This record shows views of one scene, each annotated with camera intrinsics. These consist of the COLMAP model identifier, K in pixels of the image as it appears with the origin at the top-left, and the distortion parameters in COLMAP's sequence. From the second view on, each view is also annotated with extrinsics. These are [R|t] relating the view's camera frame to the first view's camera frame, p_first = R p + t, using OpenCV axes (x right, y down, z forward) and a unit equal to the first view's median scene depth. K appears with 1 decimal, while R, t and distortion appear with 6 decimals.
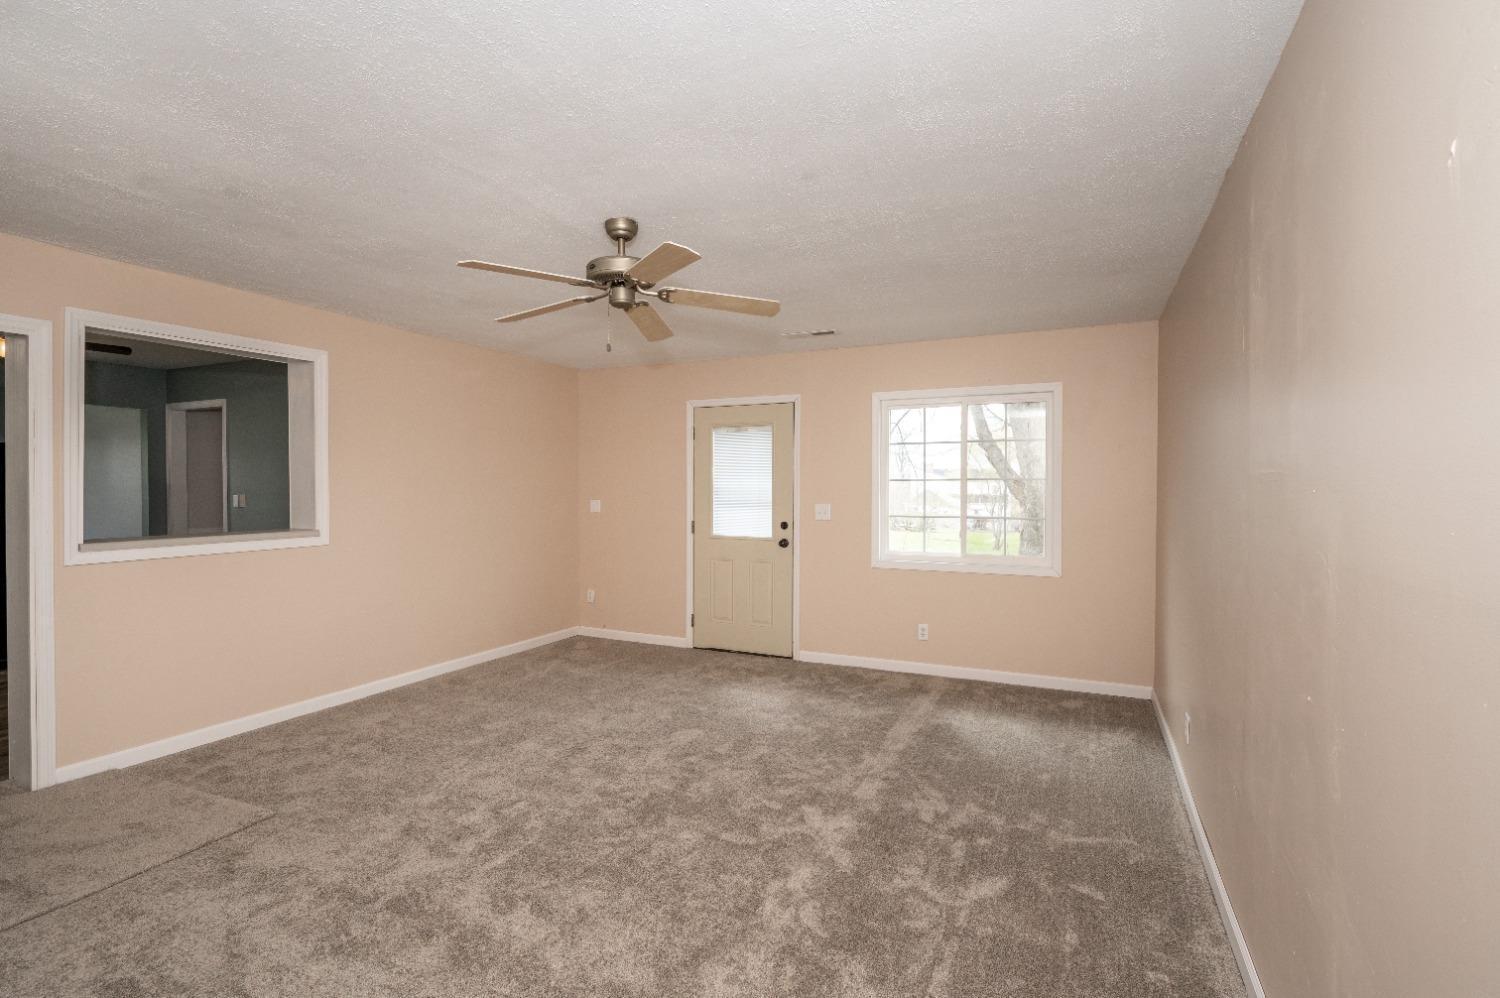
lens RADIAL K [[670.1, 0, 763.5], [0, 670.1, 495.5], [0, 0, 1]] dist [0.001174, 0.000207]
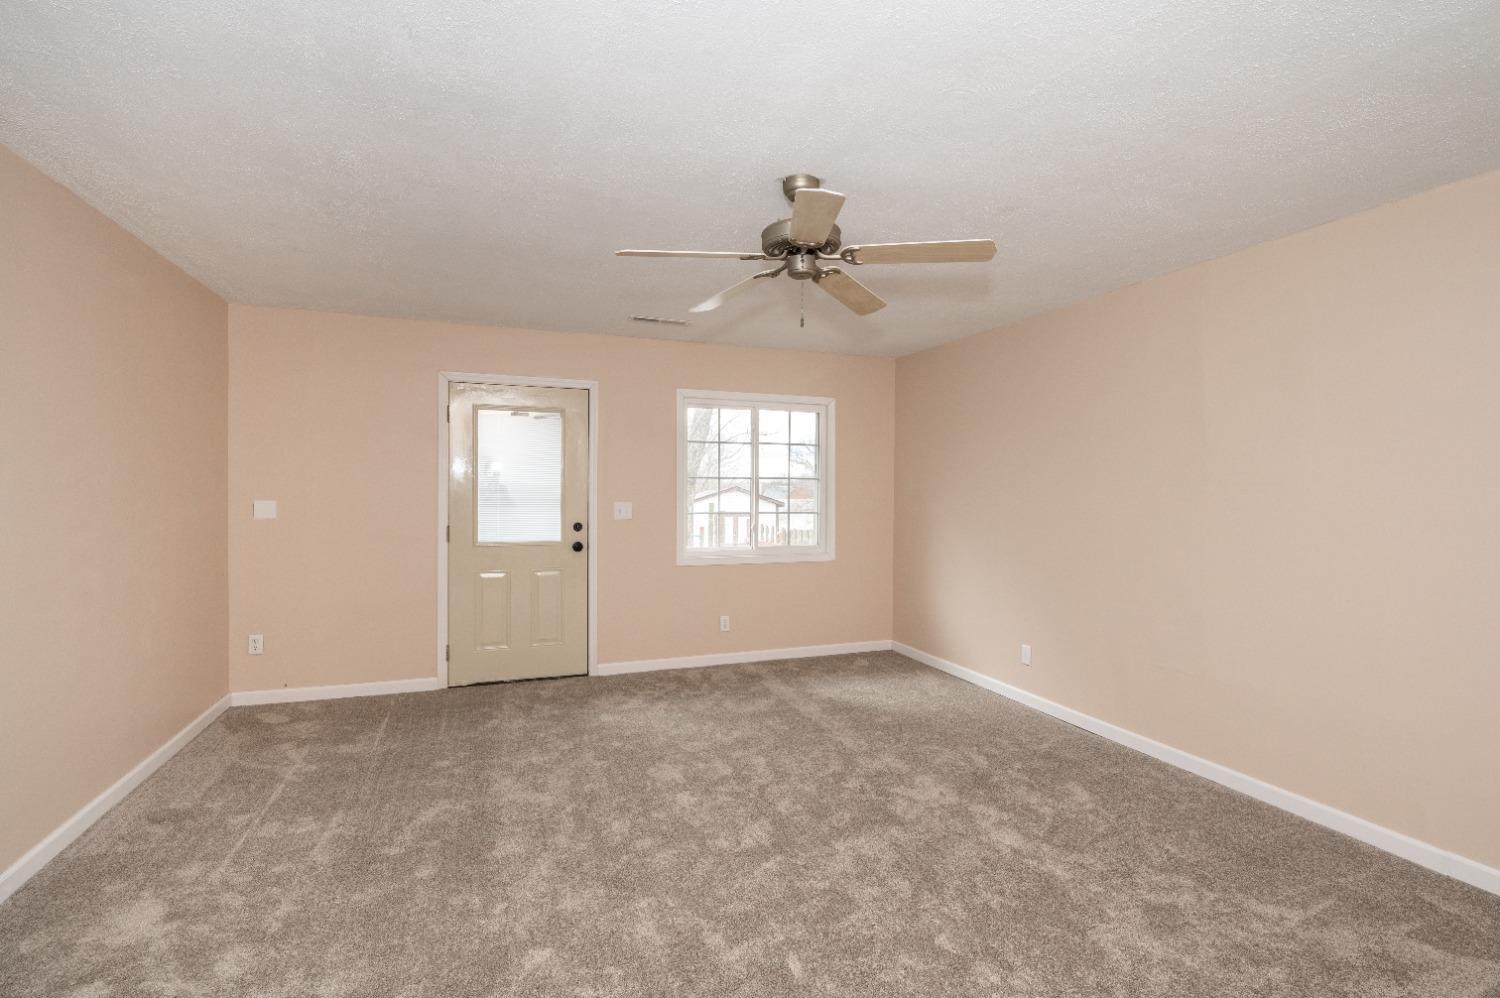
lens RADIAL K [[670.1, 0, 758.8], [0, 670.1, 491.7], [0, 0, 1]] dist [0.001174, 0.000207]
pose [[0.719414, -0.000174, 0.694582, -0.462046], [0.002393, 0.999995, -0.002228, 0.000712], [-0.694578, 0.003265, 0.719410, 0.218964]]
